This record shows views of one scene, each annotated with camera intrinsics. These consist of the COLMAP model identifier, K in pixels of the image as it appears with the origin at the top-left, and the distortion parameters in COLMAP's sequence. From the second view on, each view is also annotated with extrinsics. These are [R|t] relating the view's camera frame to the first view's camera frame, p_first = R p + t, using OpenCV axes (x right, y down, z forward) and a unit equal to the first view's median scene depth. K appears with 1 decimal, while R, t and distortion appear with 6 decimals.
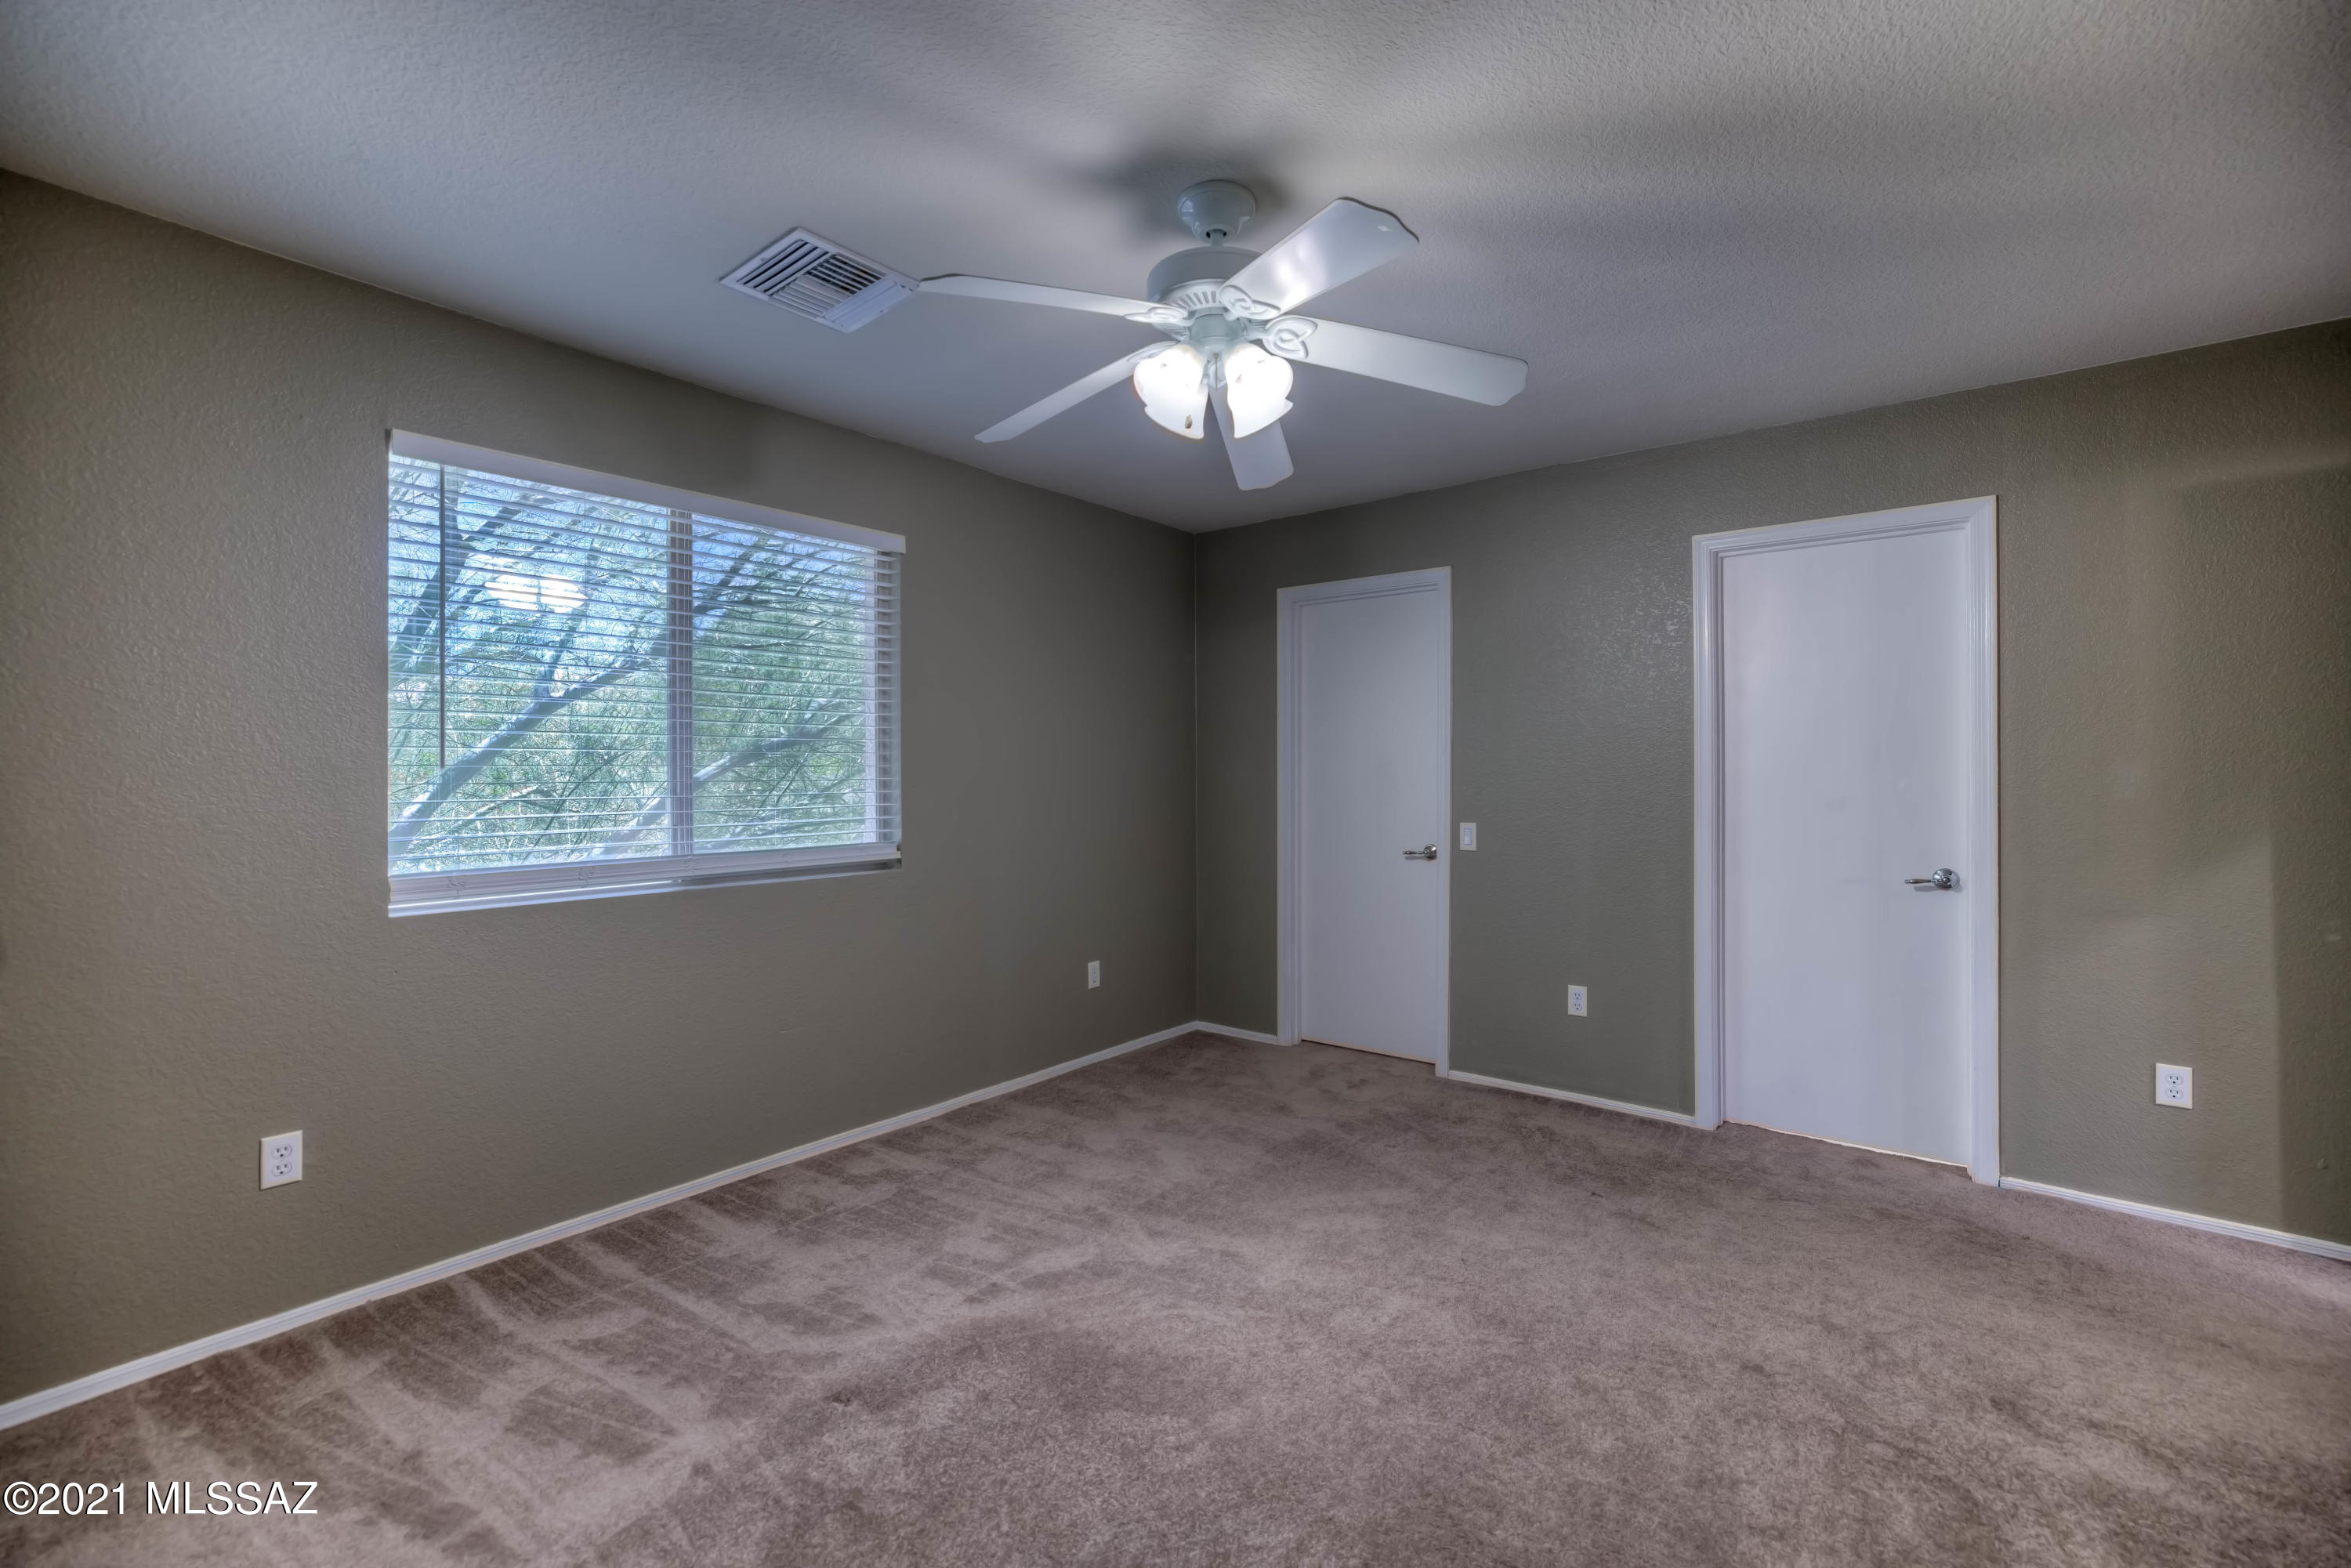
lens RADIAL K [[1031.9, 0, 1181.4], [0, 1031.9, 758.1], [0, 0, 1]] dist [-0.020748, 0.015290]
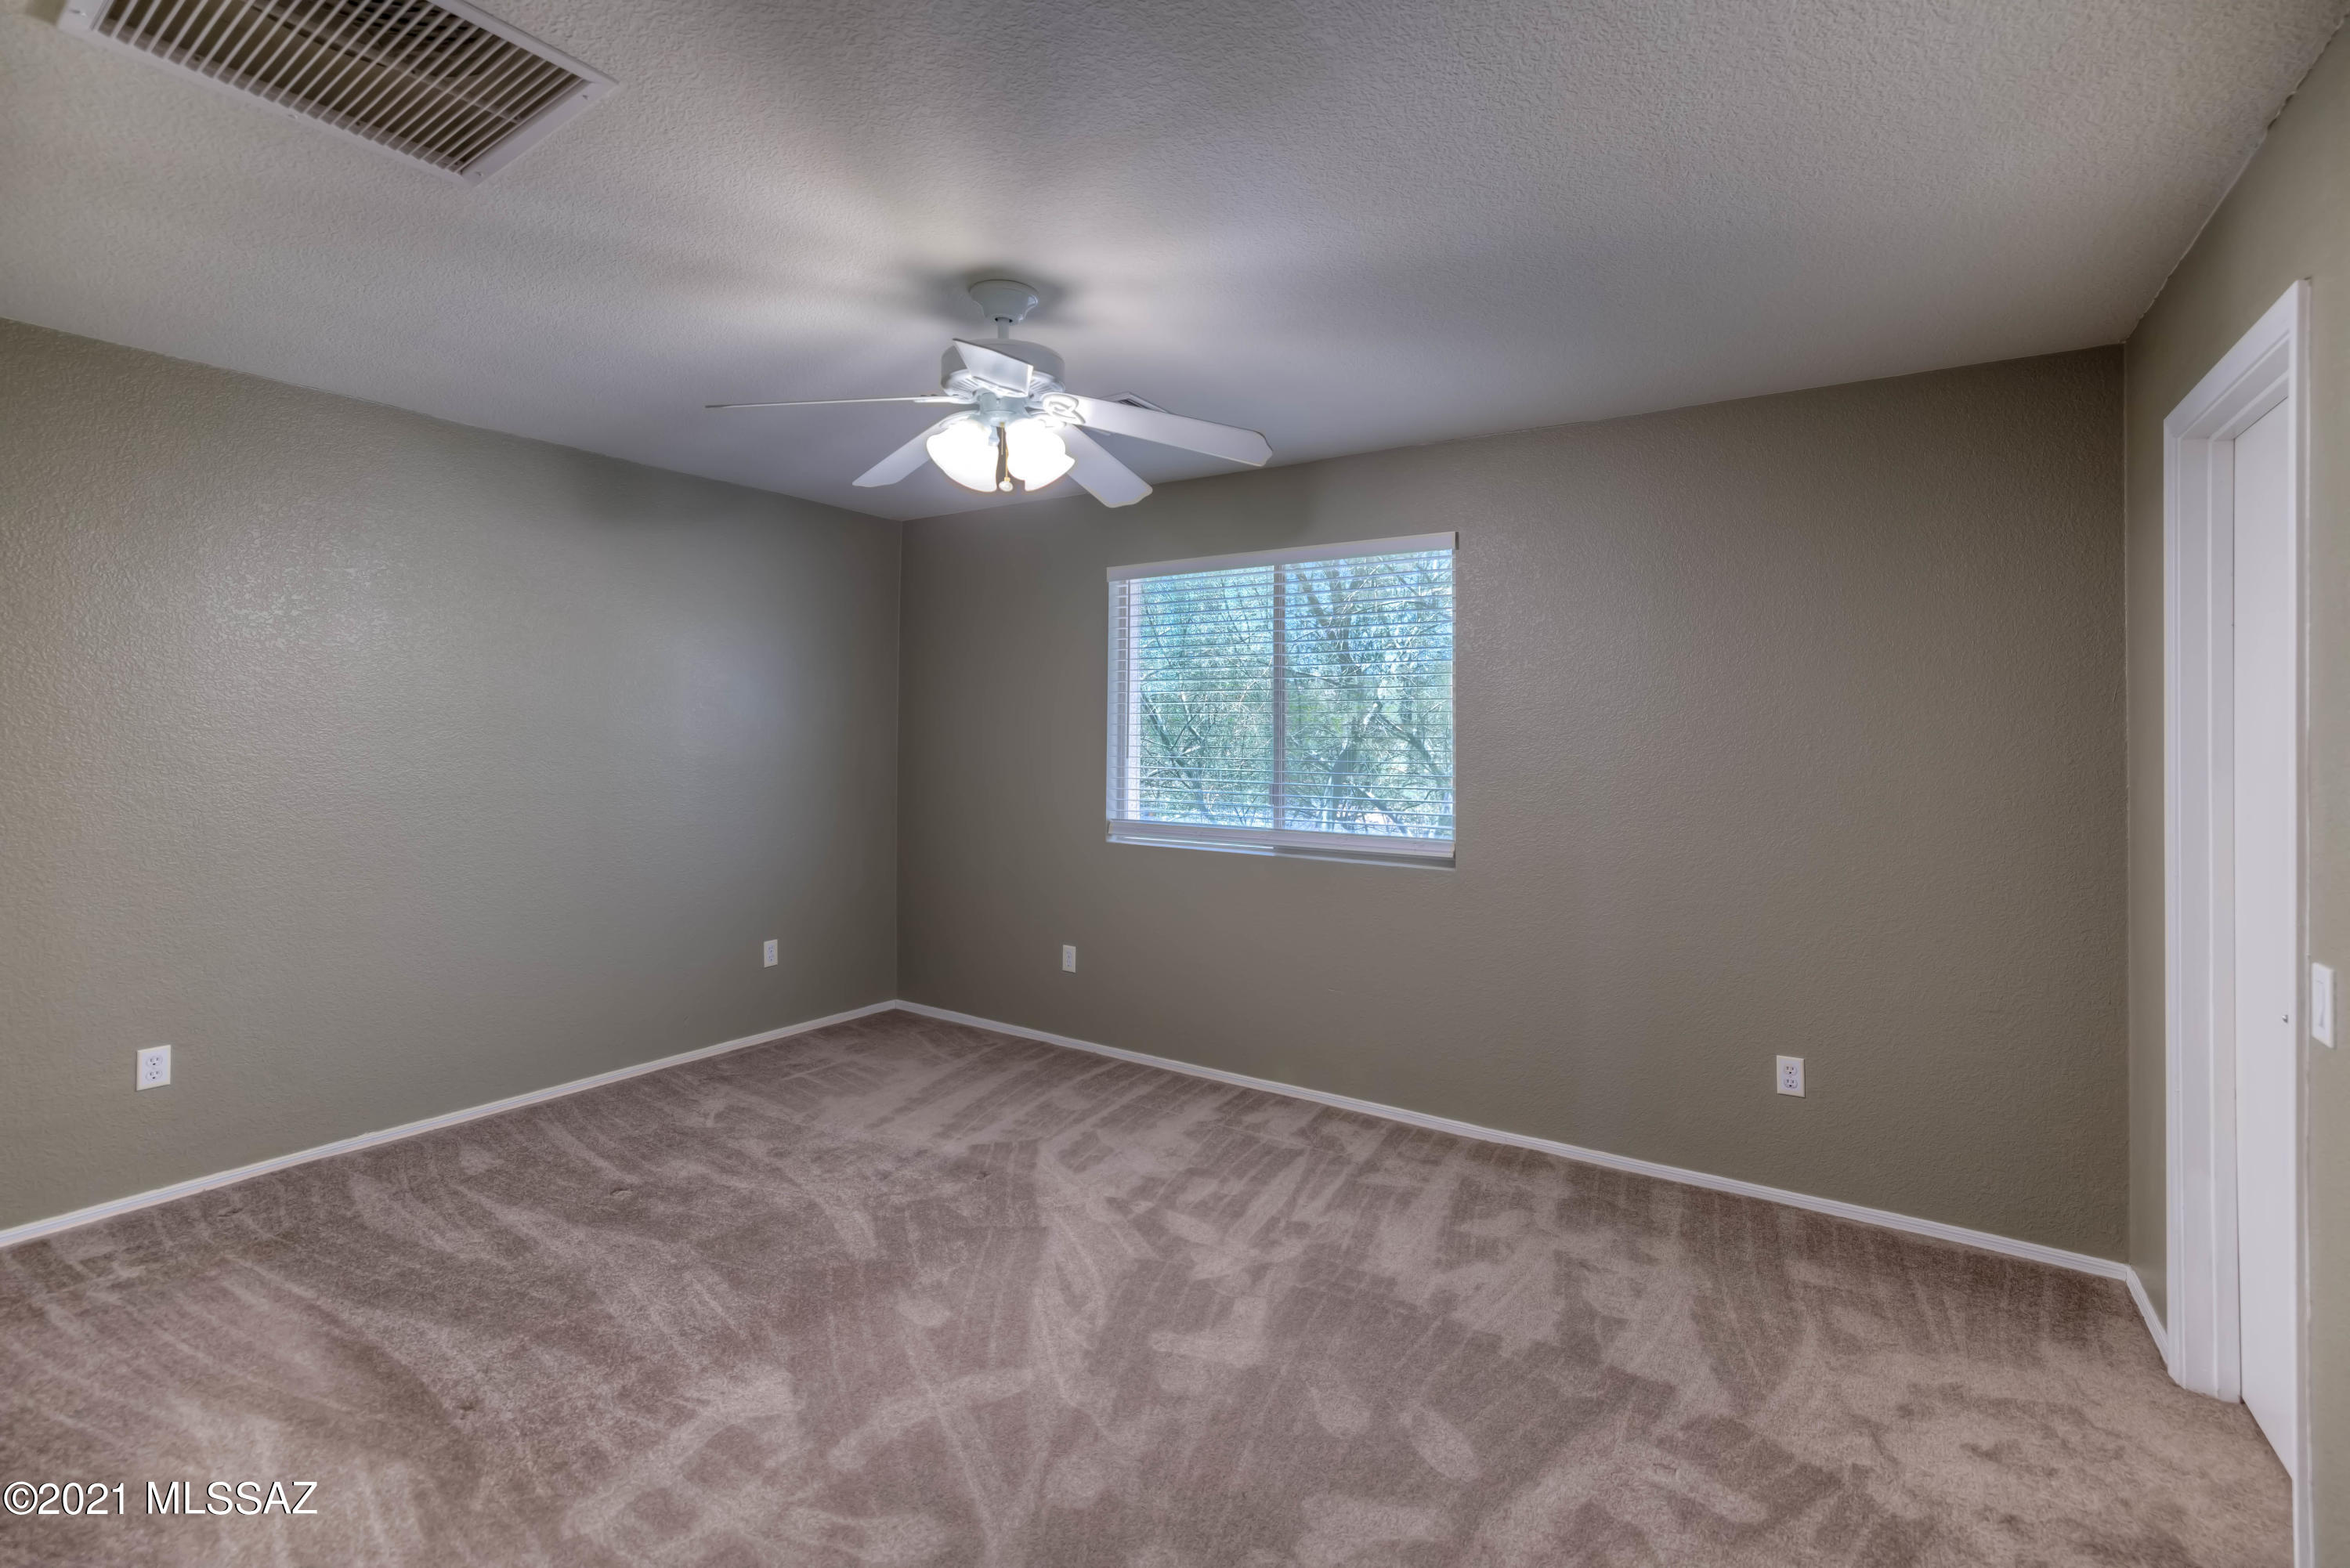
lens RADIAL K [[1031.4, 0, 1180.9], [0, 1031.4, 758.1], [0, 0, 1]] dist [-0.020748, 0.015290]
pose [[0.073909, -0.000857, -0.997265, 0.805815], [-0.011038, 0.999938, -0.001677, 0.007135], [0.997204, 0.011132, 0.073895, 0.788223]]
